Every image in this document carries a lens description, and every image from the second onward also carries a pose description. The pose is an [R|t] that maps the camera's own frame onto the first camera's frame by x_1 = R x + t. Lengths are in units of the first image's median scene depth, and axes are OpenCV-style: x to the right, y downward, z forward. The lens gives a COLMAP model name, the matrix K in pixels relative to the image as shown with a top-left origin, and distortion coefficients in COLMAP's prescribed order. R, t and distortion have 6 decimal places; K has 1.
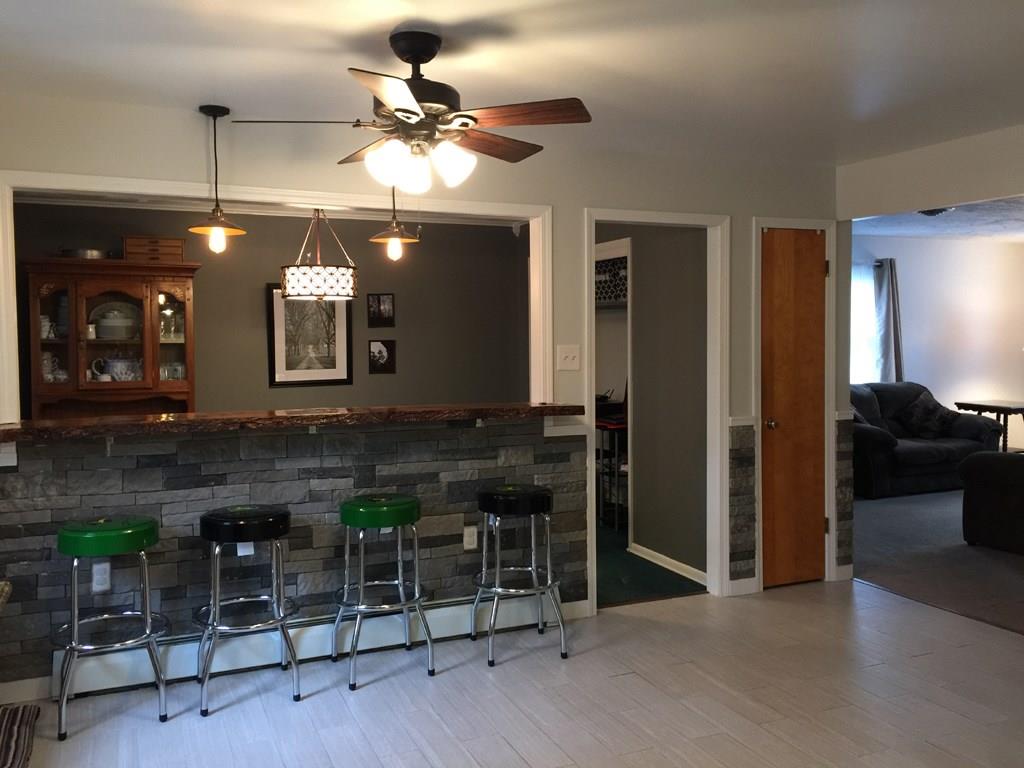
lens RADIAL K [[874.9, 0, 508.1], [0, 874.9, 383.1], [0, 0, 1]] dist [0.045121, -0.034113]
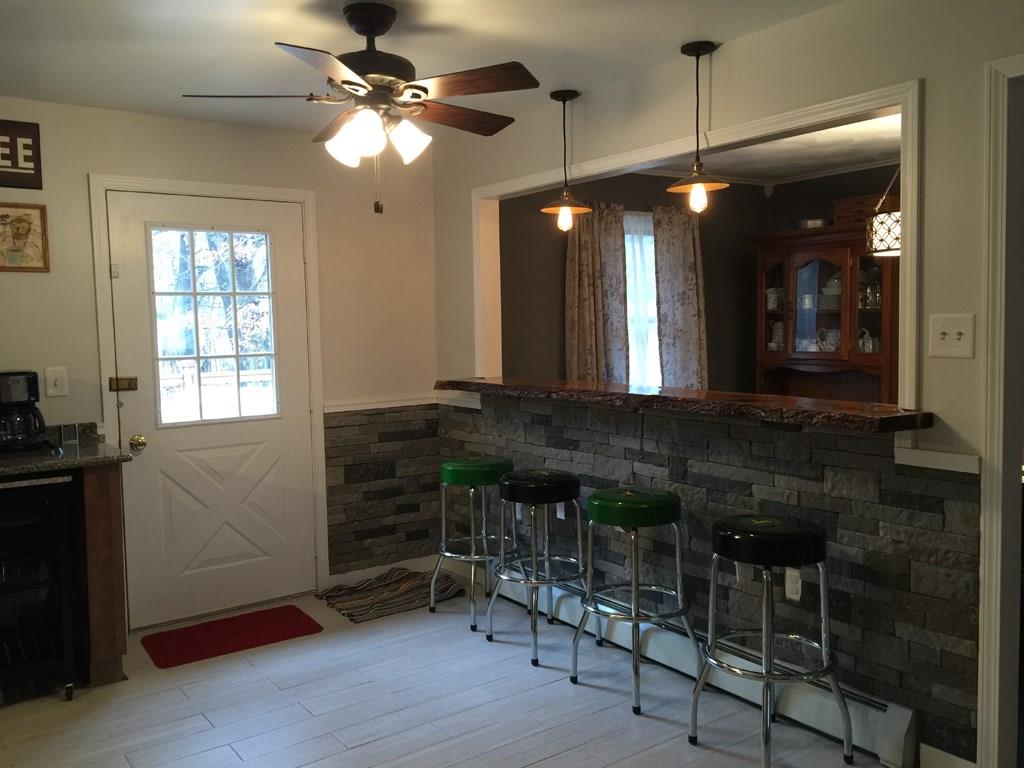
lens RADIAL K [[874.9, 0, 509.2], [0, 874.9, 384.1], [0, 0, 1]] dist [0.045121, -0.034113]
pose [[0.207755, 0.071925, -0.975533, 0.625493], [-0.029618, 0.997298, 0.067222, -0.029773], [0.977732, 0.014928, 0.209324, 0.643458]]
